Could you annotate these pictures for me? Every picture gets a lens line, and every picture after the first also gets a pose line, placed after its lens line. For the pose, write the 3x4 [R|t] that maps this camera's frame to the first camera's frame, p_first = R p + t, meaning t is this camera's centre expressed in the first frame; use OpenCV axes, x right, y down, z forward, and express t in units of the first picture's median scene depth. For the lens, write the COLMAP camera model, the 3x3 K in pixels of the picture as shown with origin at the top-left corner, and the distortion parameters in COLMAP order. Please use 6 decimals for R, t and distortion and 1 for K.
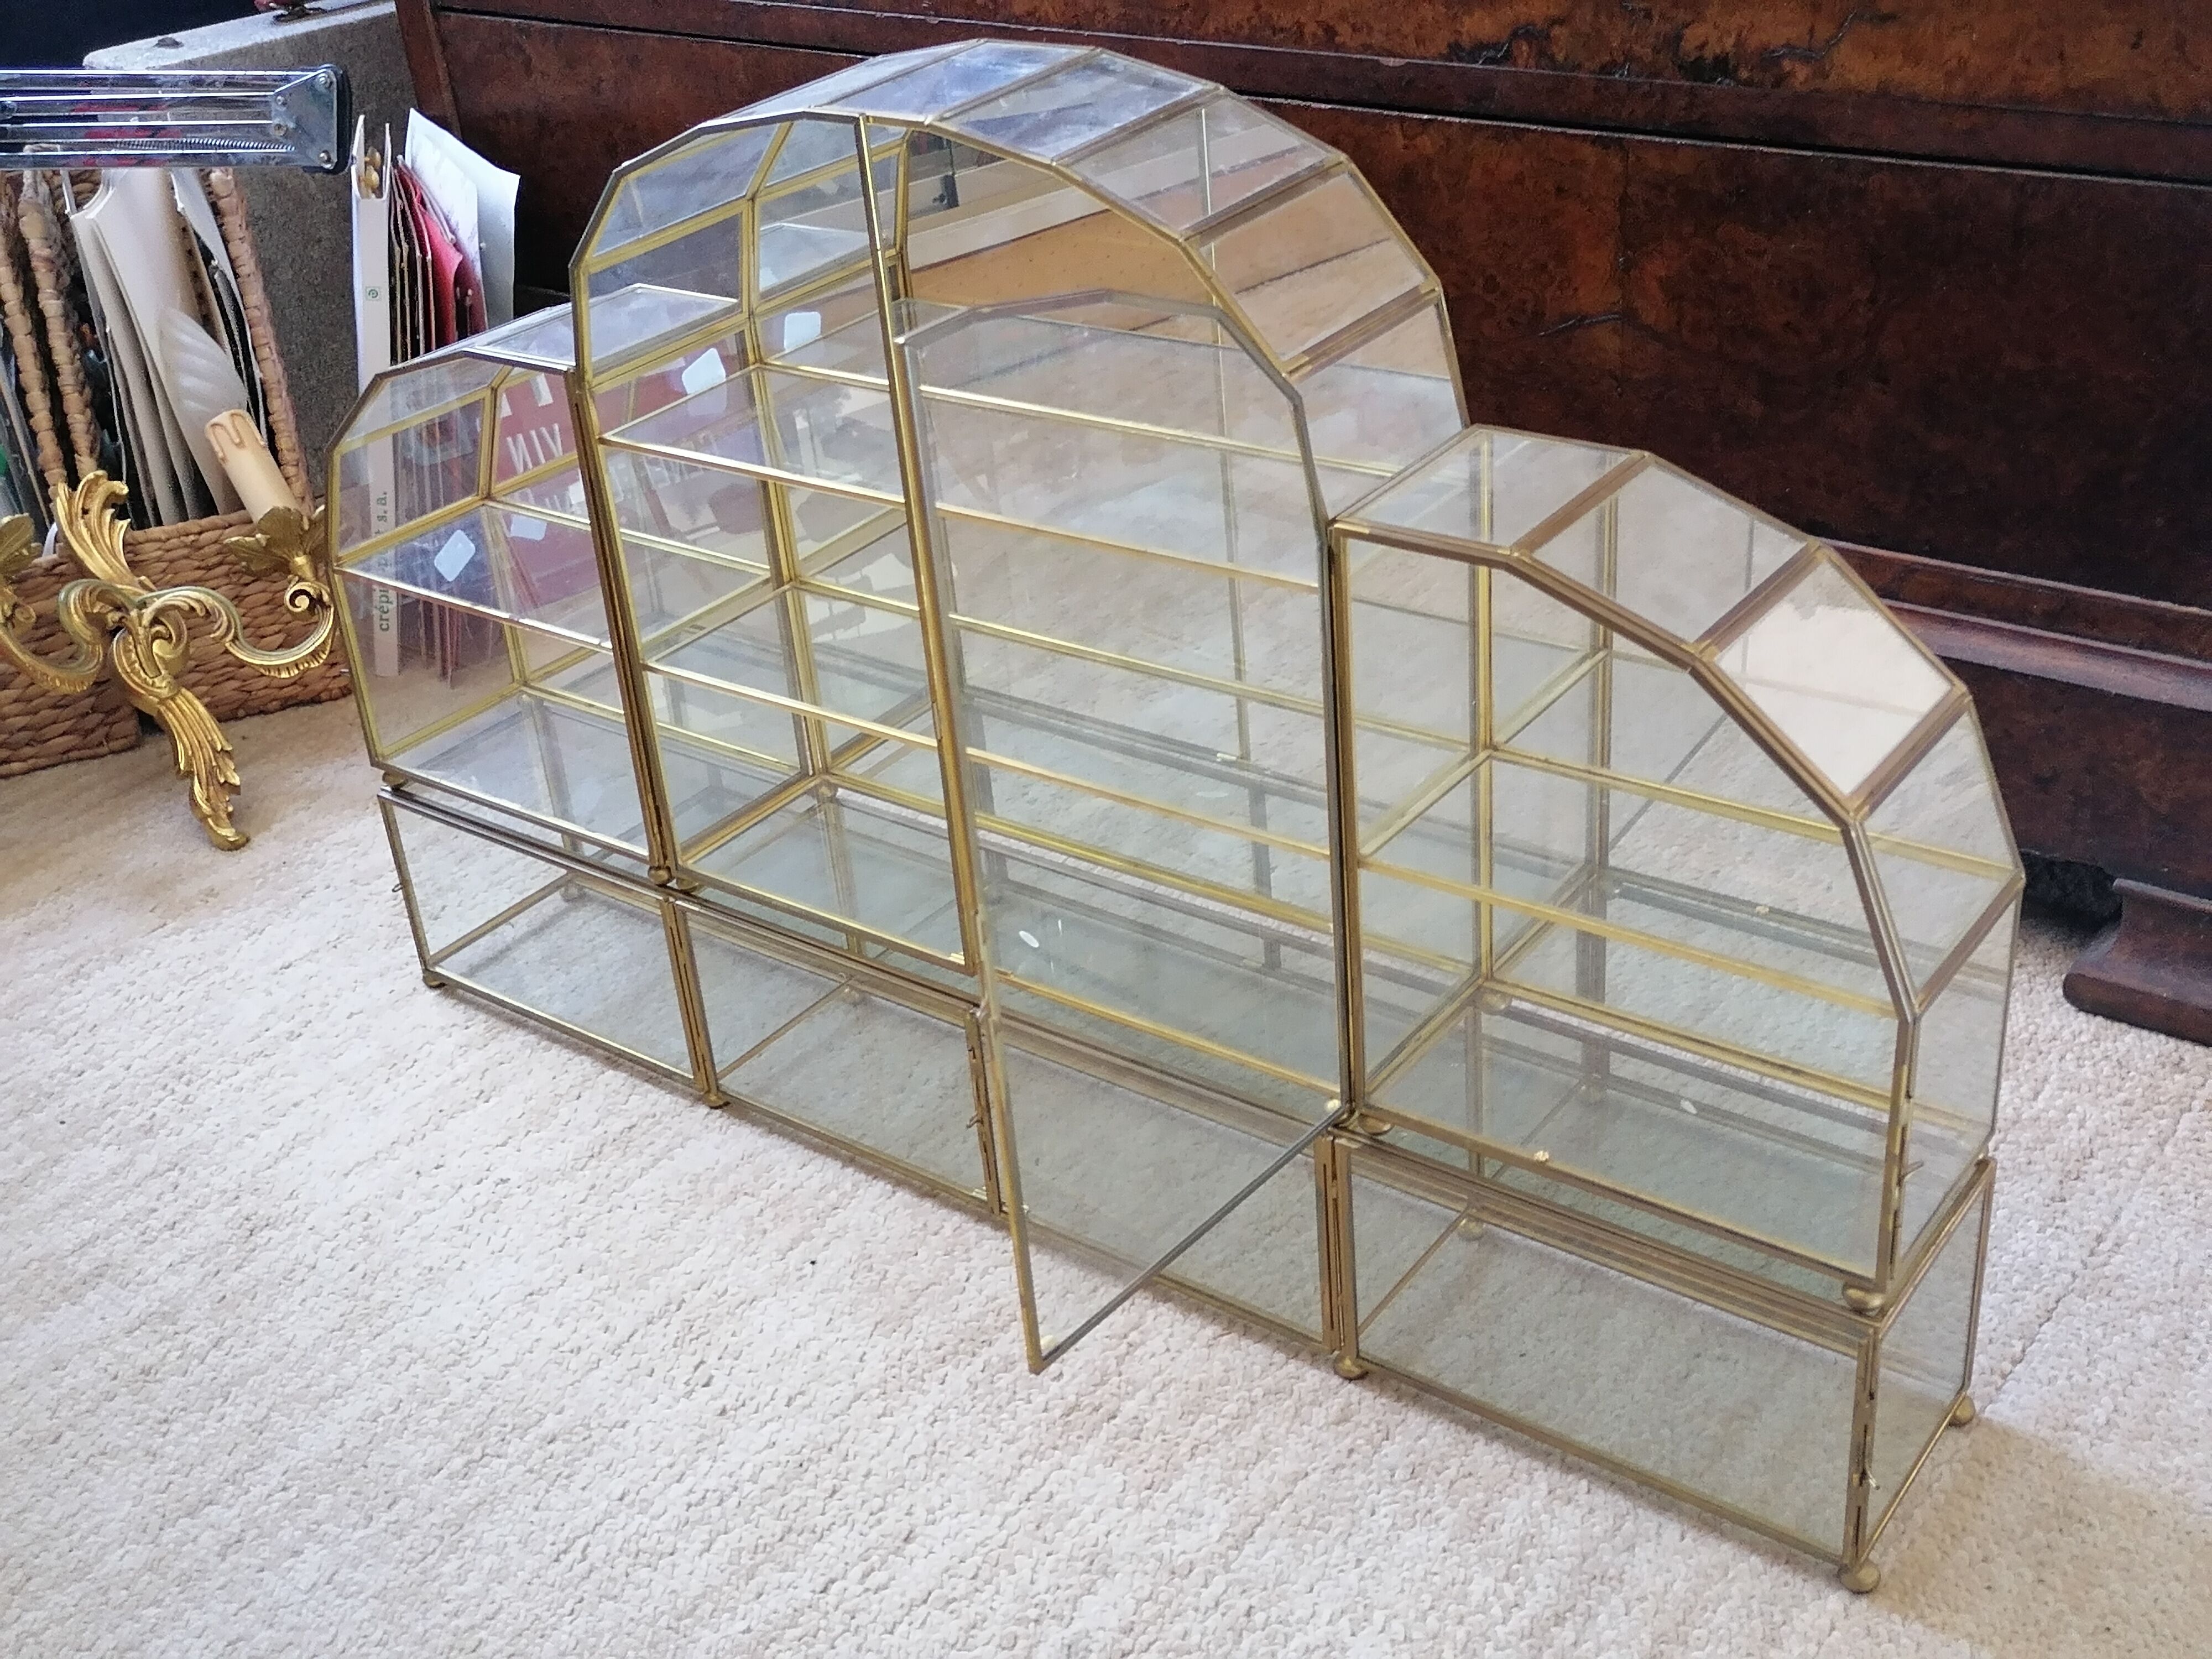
lens RADIAL K [[2494.4, 0, 1106.0], [0, 2494.4, 829.5], [0, 0, 1]] dist [0.018453, 0.066217]
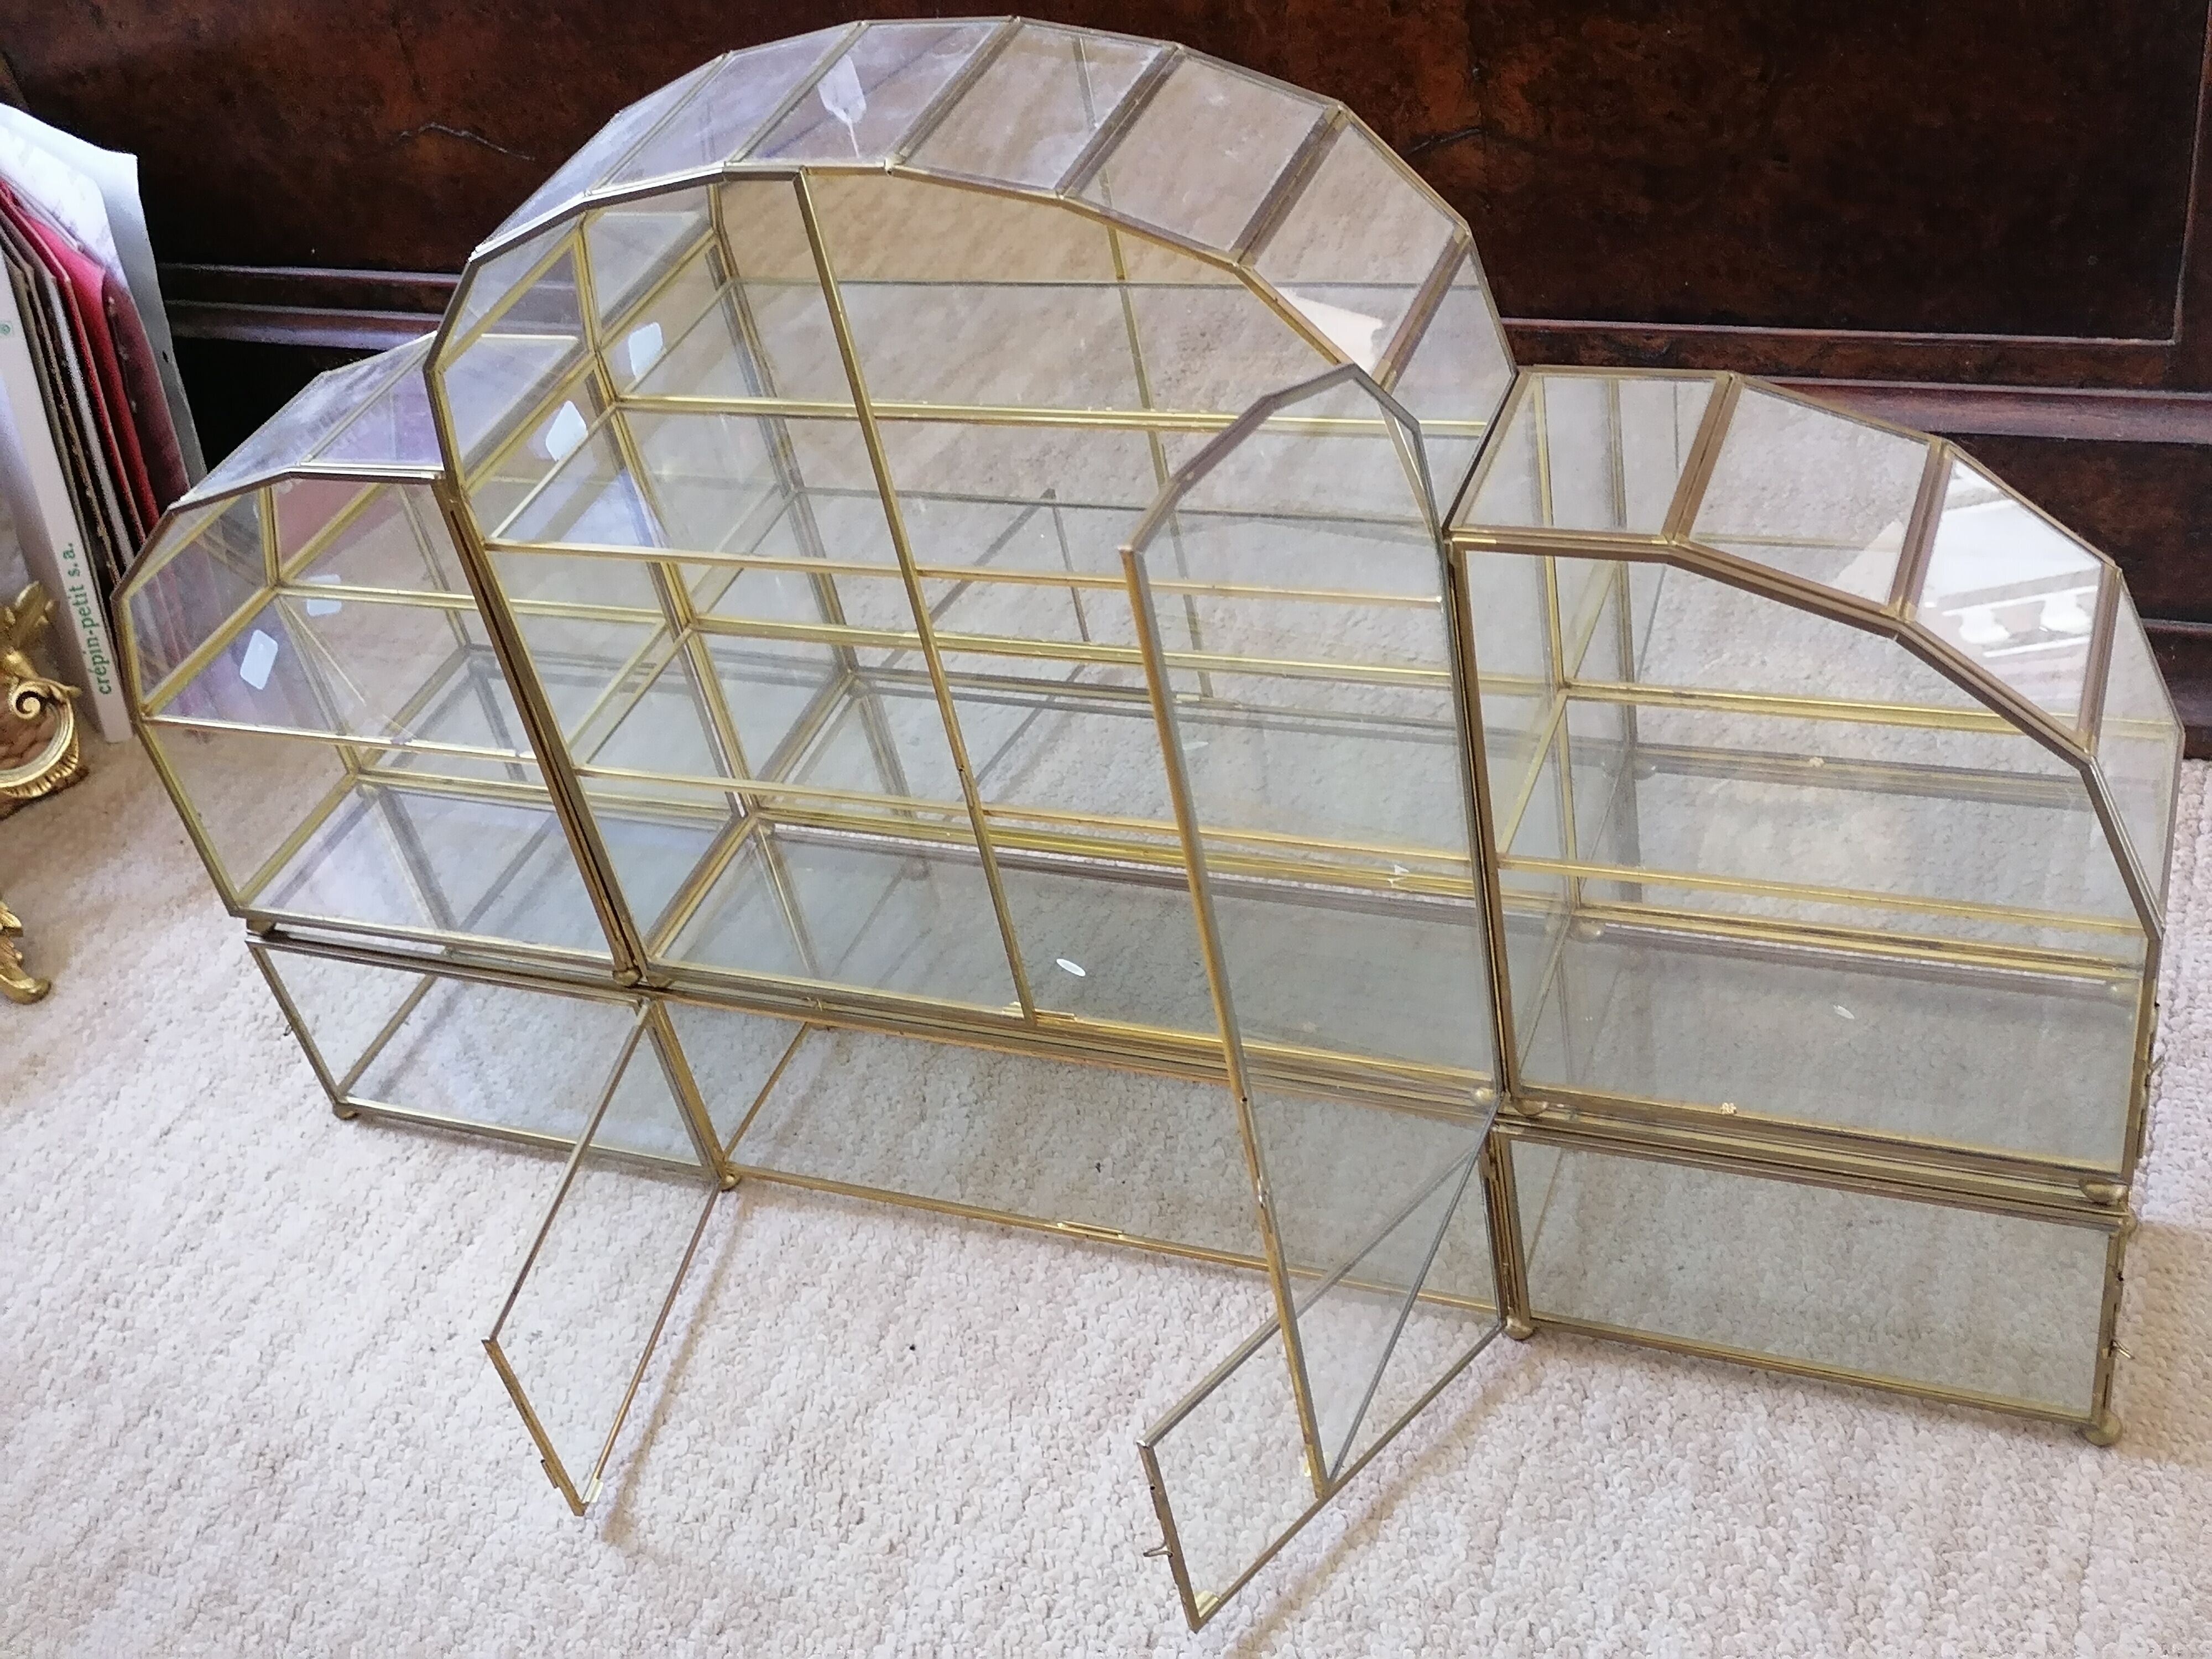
lens RADIAL K [[2497.8, 0, 1106.0], [0, 2497.8, 829.5], [0, 0, 1]] dist [0.049243, -0.049525]
pose [[0.959478, -0.237585, 0.151509, -0.140785], [0.214884, 0.964737, 0.152010, -0.136712], [-0.182282, -0.113293, 0.976698, 0.093973]]
